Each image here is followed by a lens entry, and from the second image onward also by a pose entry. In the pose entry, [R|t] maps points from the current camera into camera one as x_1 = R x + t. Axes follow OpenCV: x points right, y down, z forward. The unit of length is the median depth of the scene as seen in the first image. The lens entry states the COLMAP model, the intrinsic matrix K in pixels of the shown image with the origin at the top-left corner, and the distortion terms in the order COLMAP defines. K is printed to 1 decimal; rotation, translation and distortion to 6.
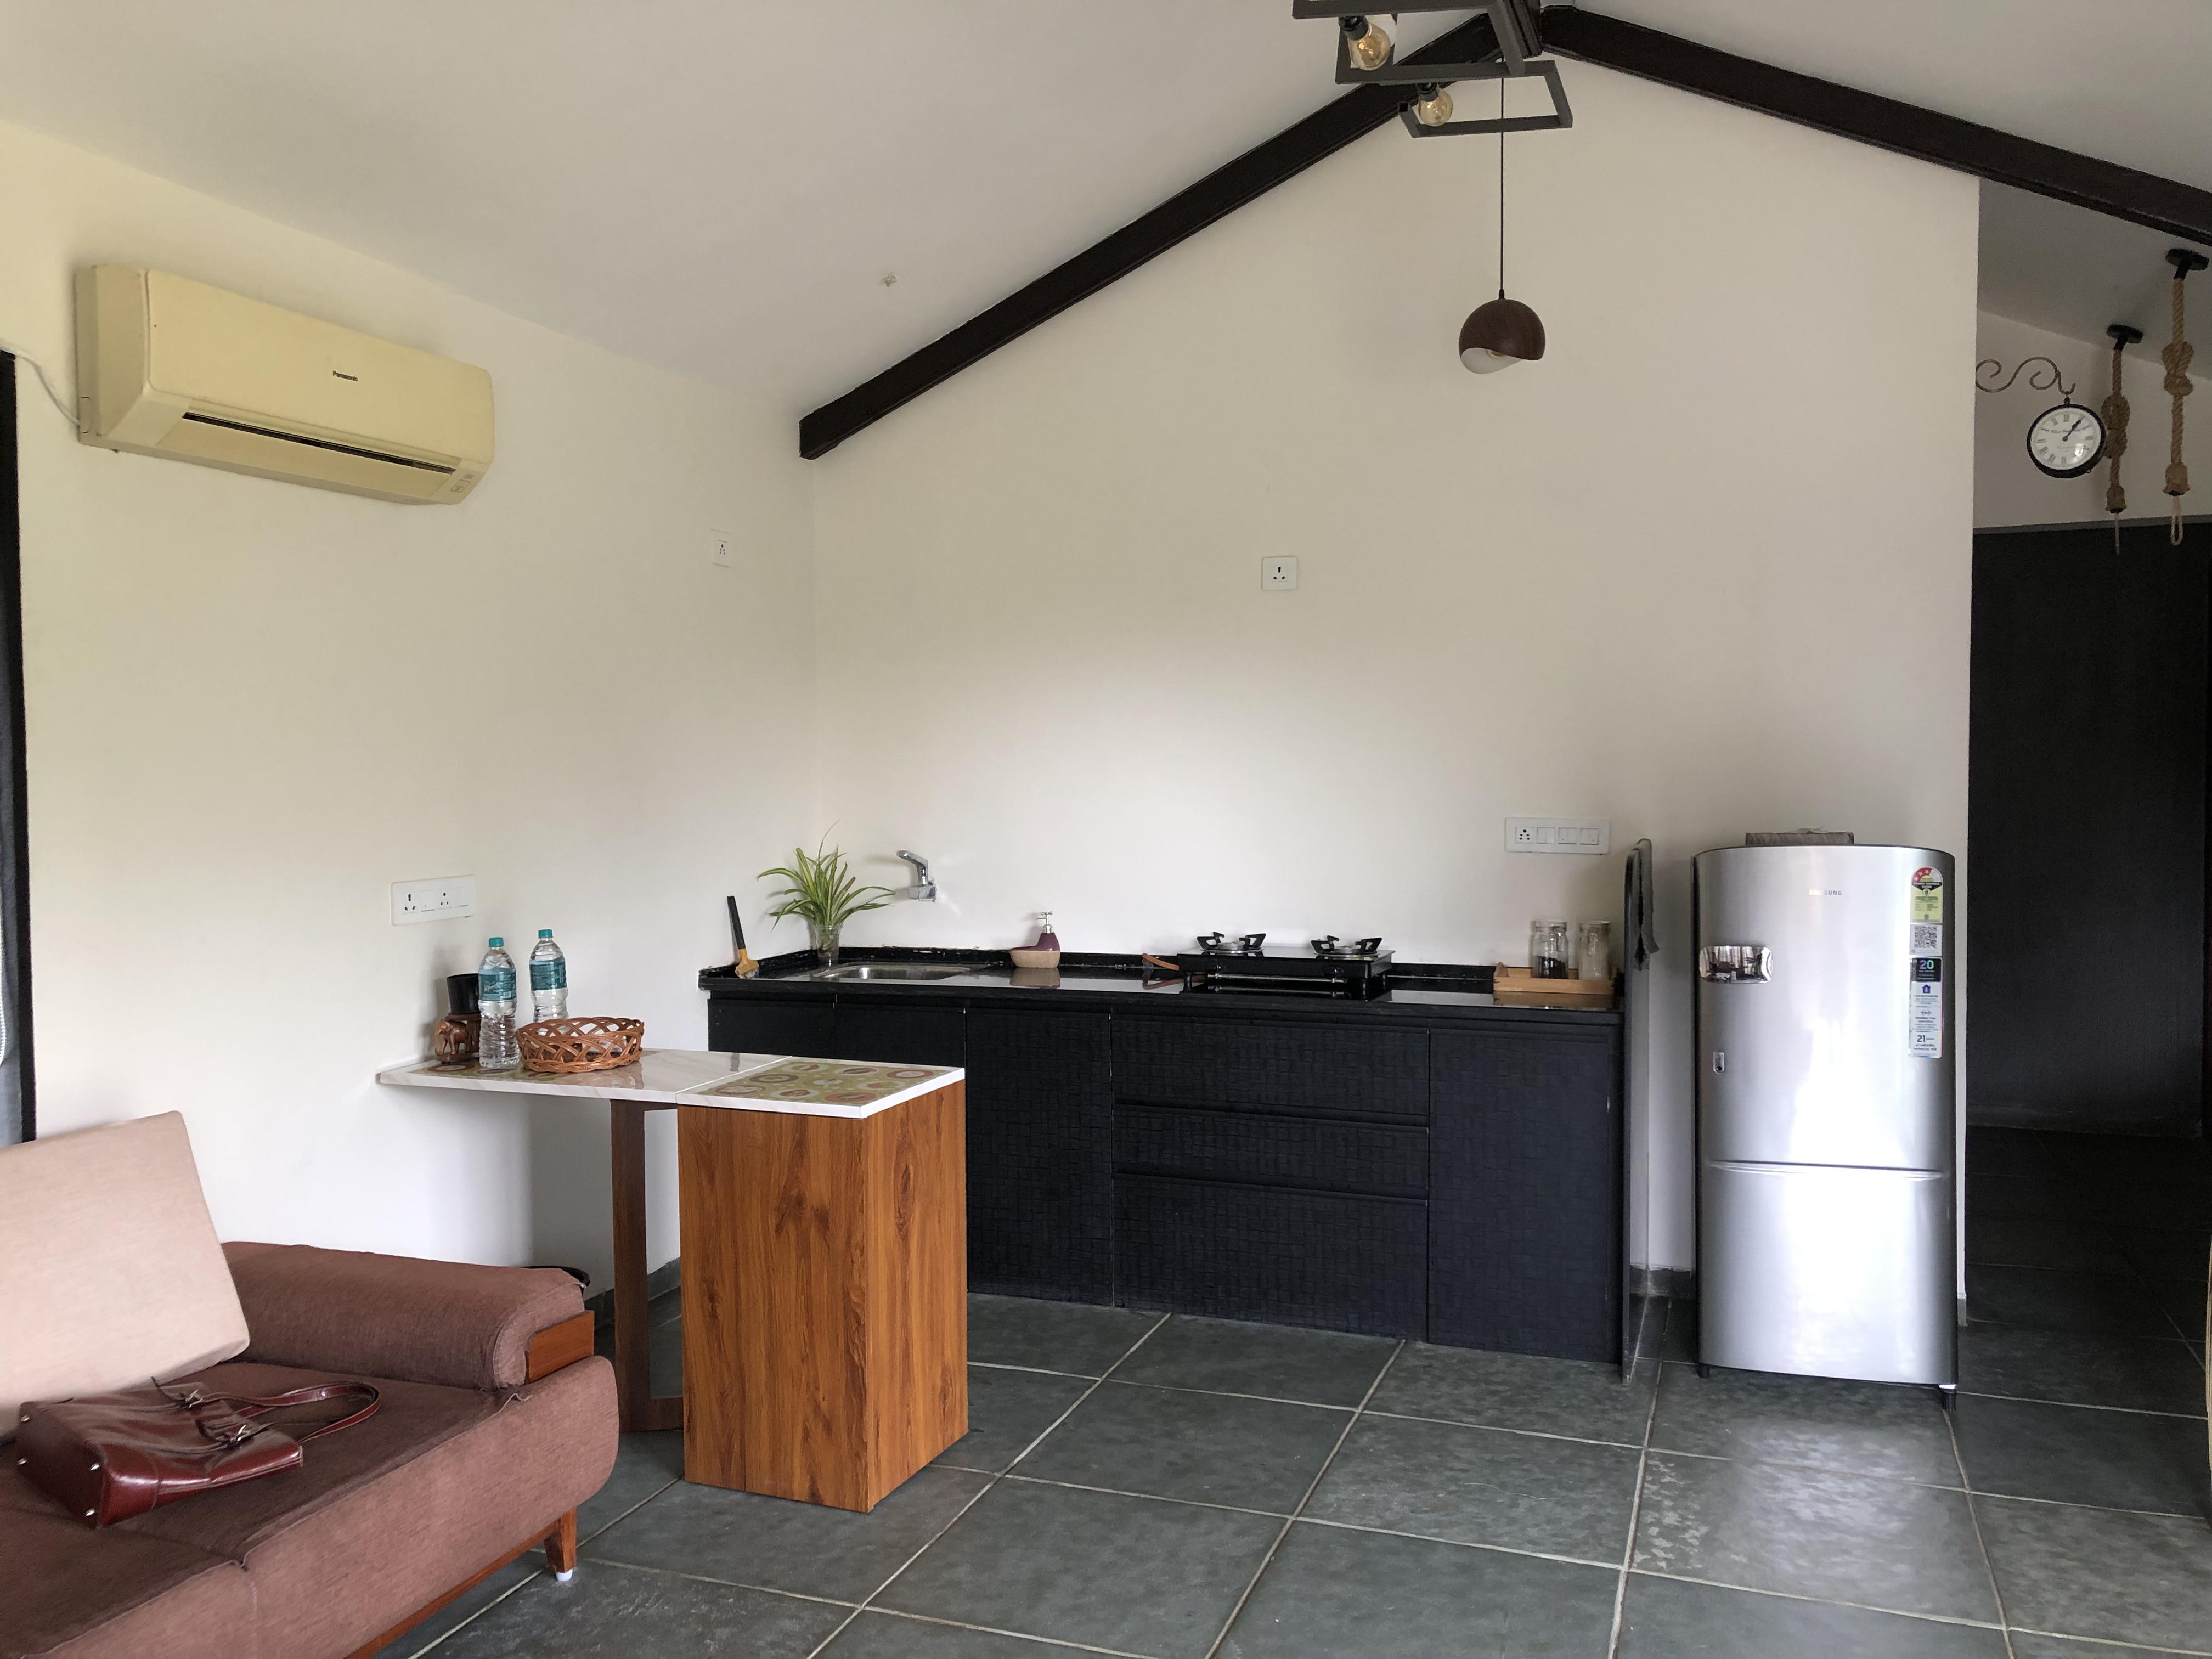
lens RADIAL K [[1777.3, 0, 1106.0], [0, 1777.3, 829.5], [0, 0, 1]] dist [0.101484, -0.001589]
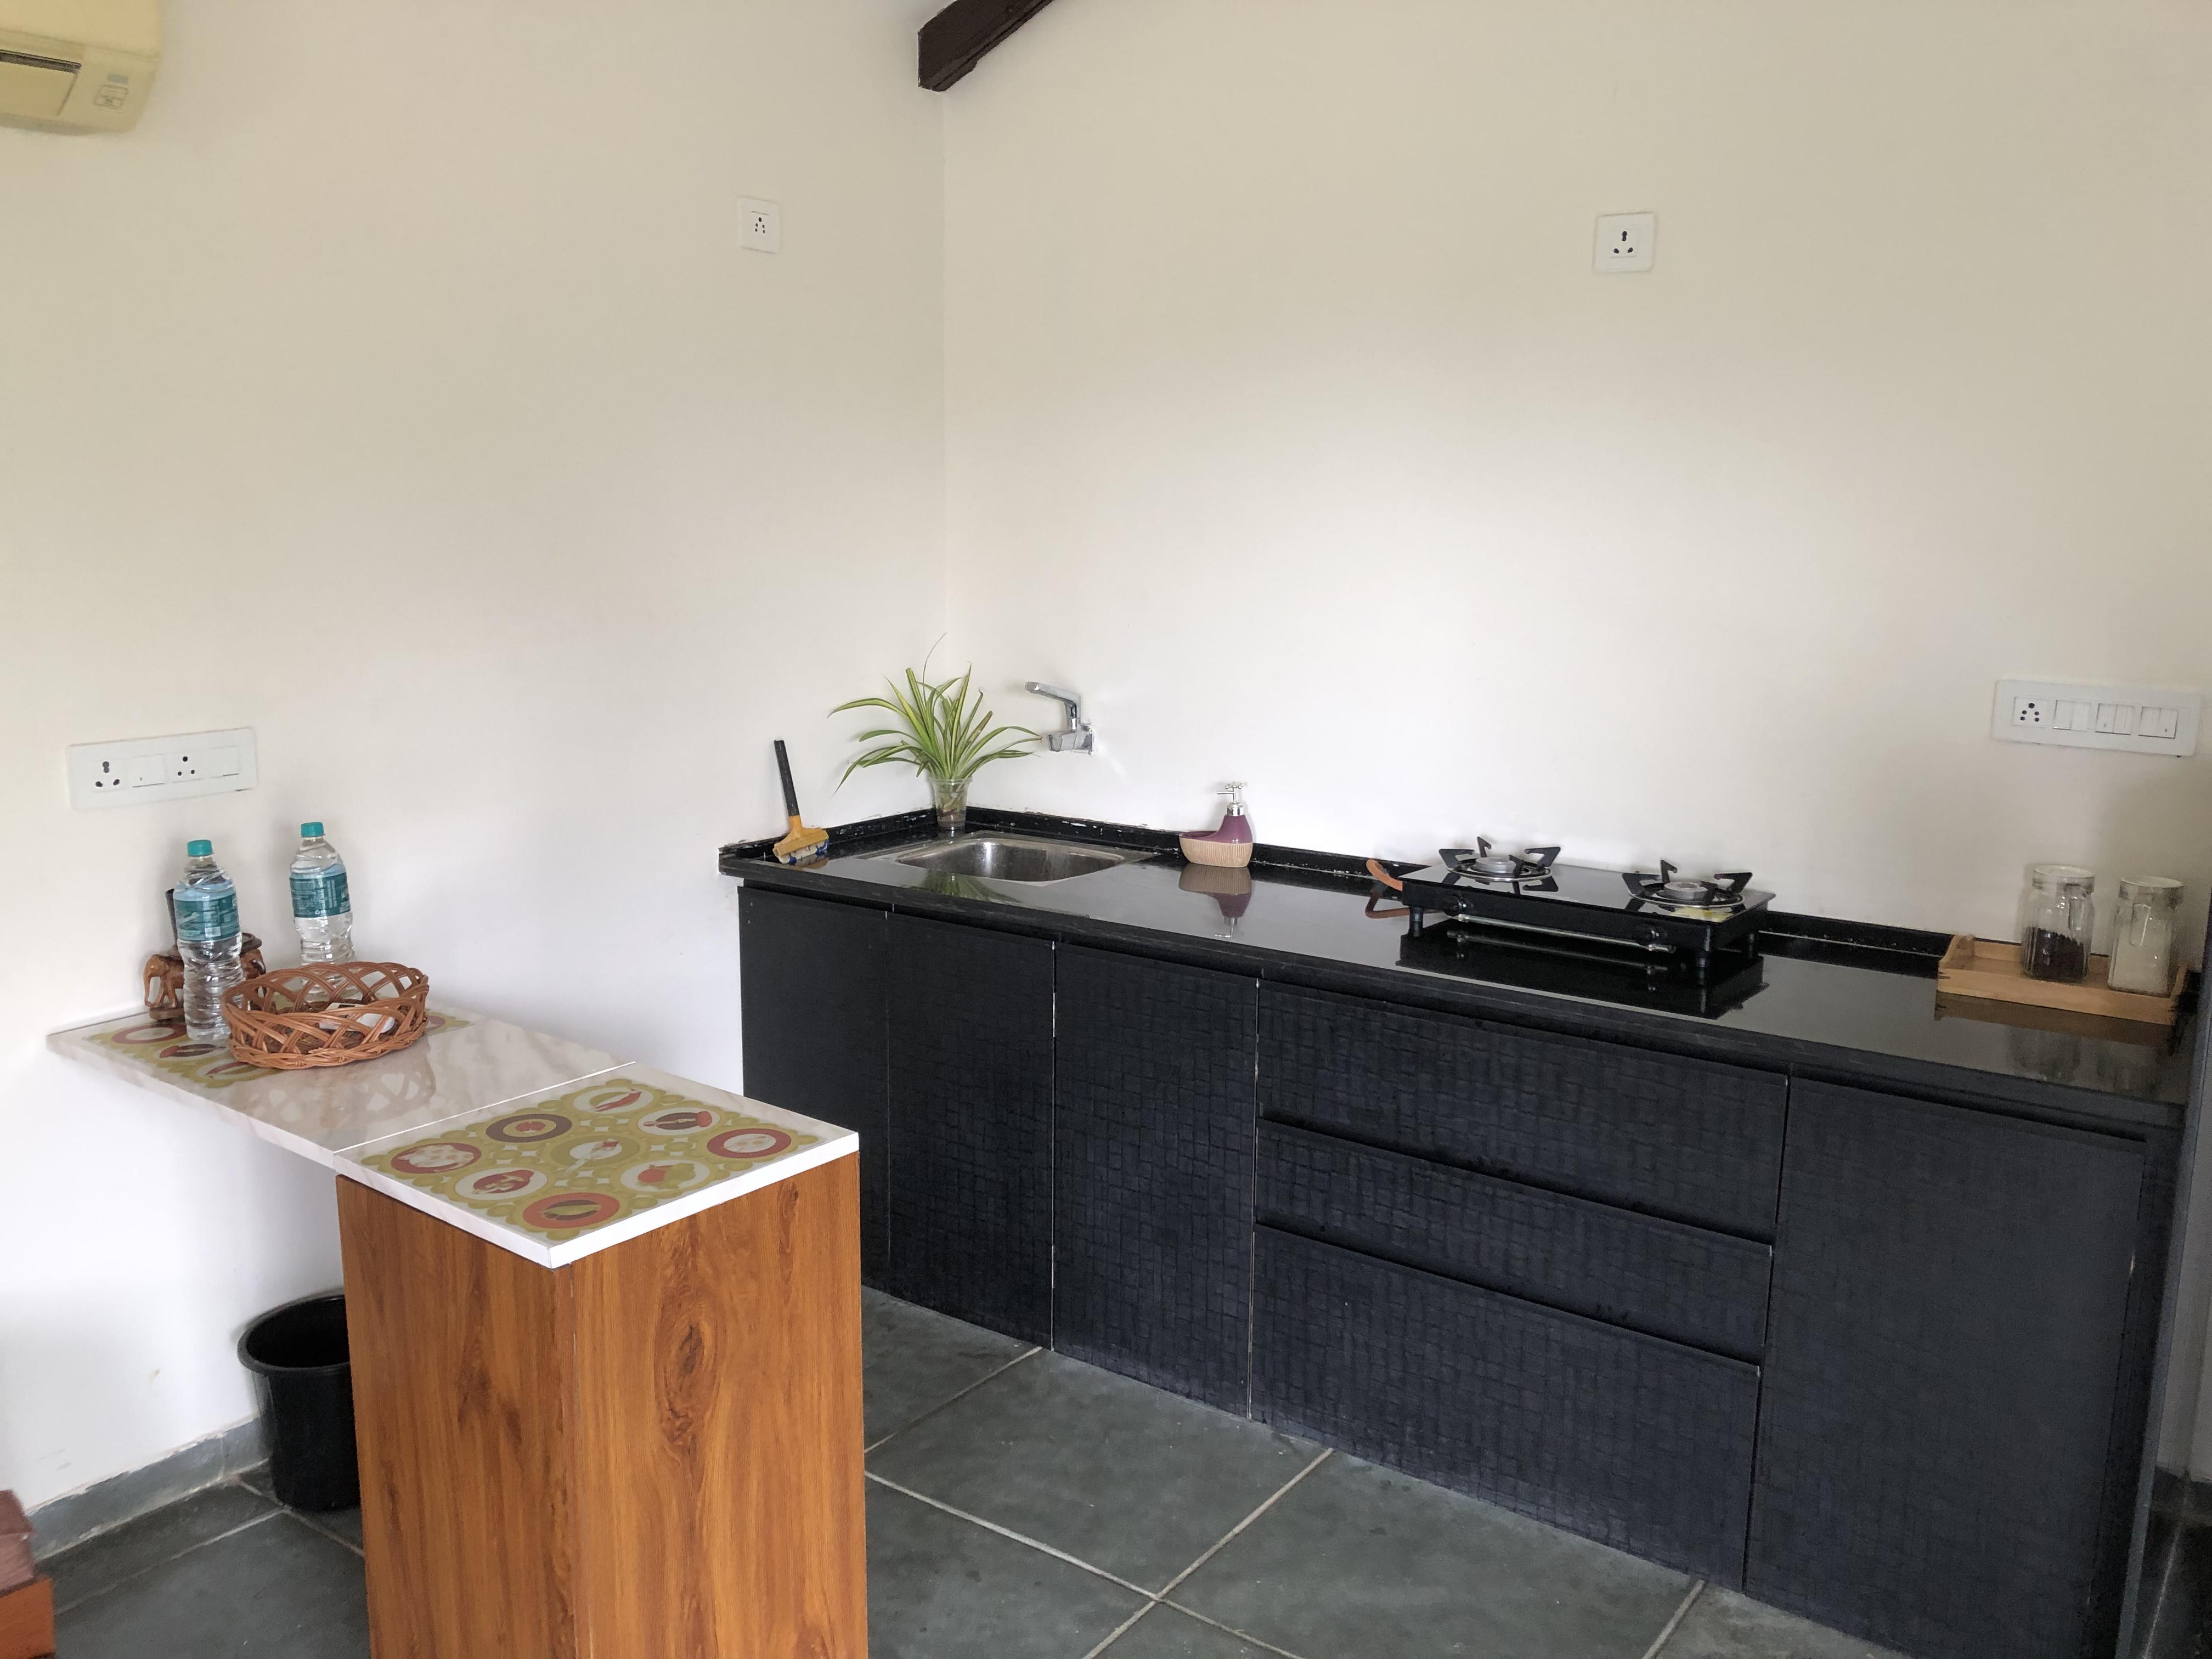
lens RADIAL K [[1790.2, 0, 1106.0], [0, 1790.2, 829.5], [0, 0, 1]] dist [0.017014, 0.005175]
pose [[0.961709, 0.064078, -0.266475, 0.114853], [-0.026167, 0.989310, 0.143457, -0.036157], [0.272819, -0.130991, 0.953106, 0.402458]]
